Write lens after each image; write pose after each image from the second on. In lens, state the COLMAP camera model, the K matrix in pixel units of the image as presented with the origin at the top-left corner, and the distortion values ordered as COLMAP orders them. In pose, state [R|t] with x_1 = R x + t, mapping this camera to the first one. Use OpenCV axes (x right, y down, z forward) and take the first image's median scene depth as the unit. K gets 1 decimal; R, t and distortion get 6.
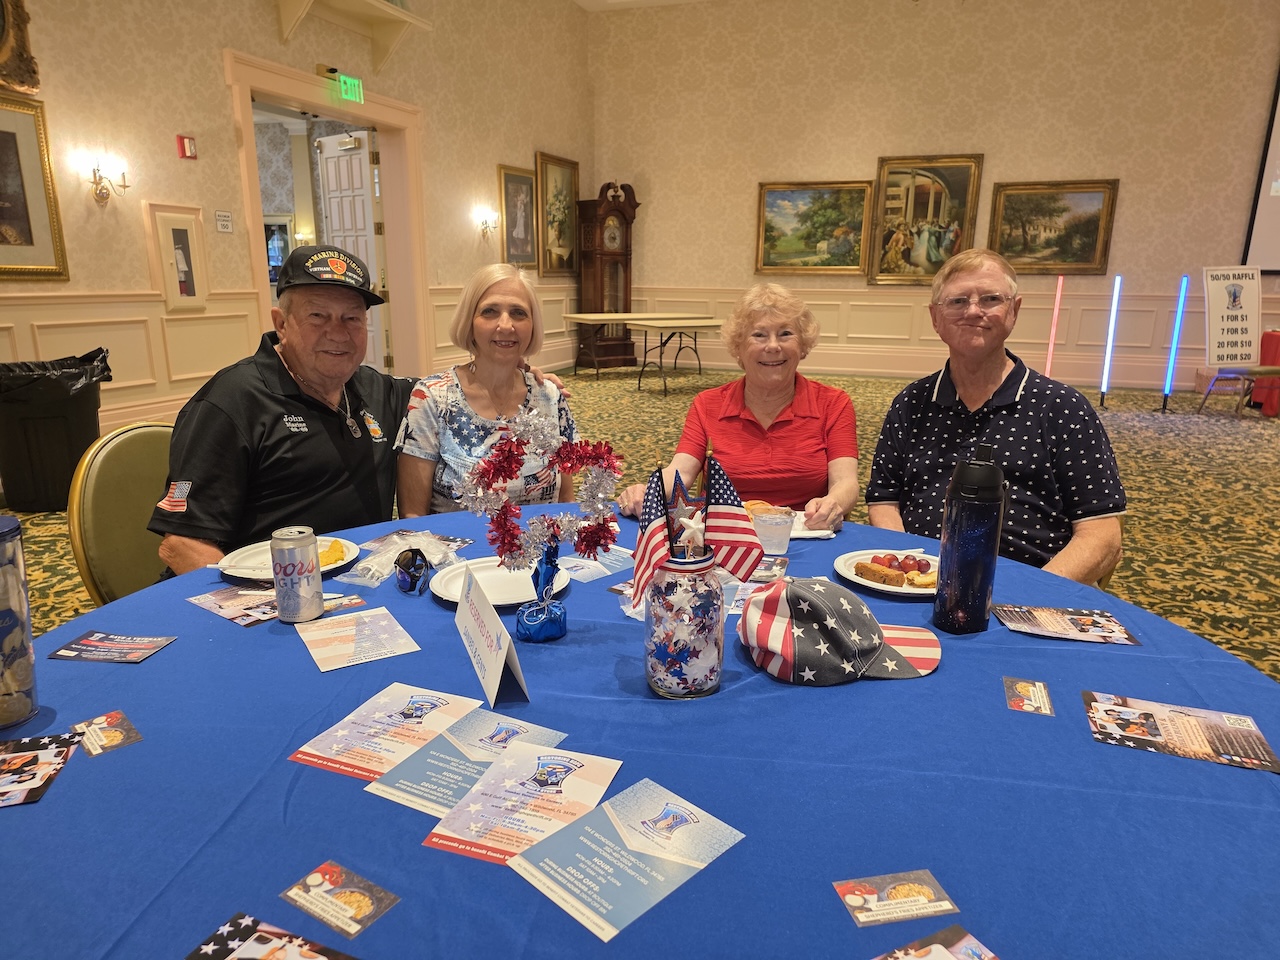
lens RADIAL K [[836.0, 0, 622.8], [0, 836.0, 475.0], [0, 0, 1]] dist [0.025607, -0.006041]
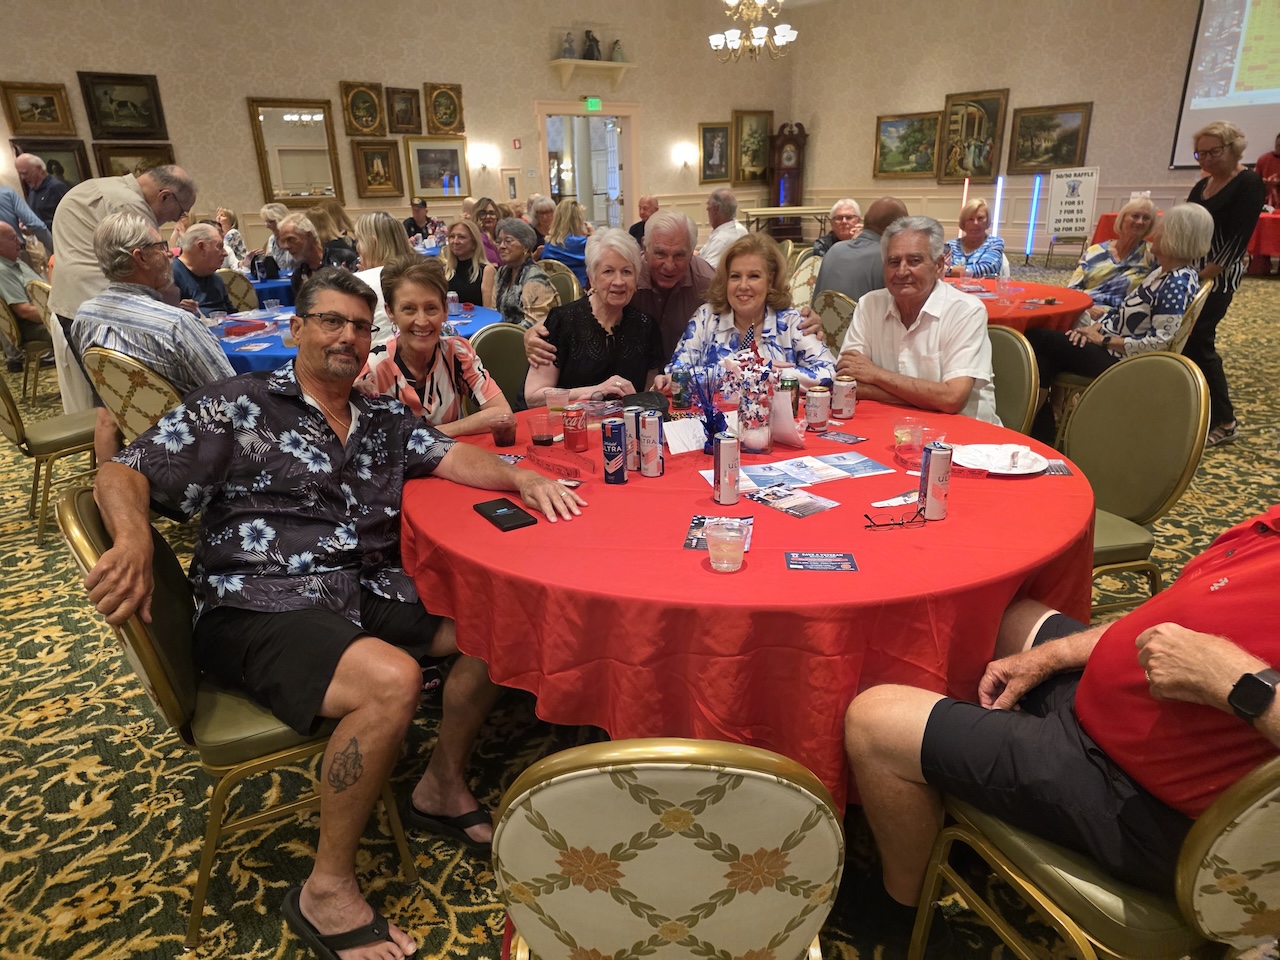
lens RADIAL K [[816.4, 0, 631.6], [0, 816.4, 476.2], [0, 0, 1]] dist [0.007932, 0.002996]
pose [[0.842342, 0.150635, -0.517465, 0.681118], [-0.087680, 0.985657, 0.144199, 0.122842], [0.531764, -0.076094, 0.843467, -0.555838]]
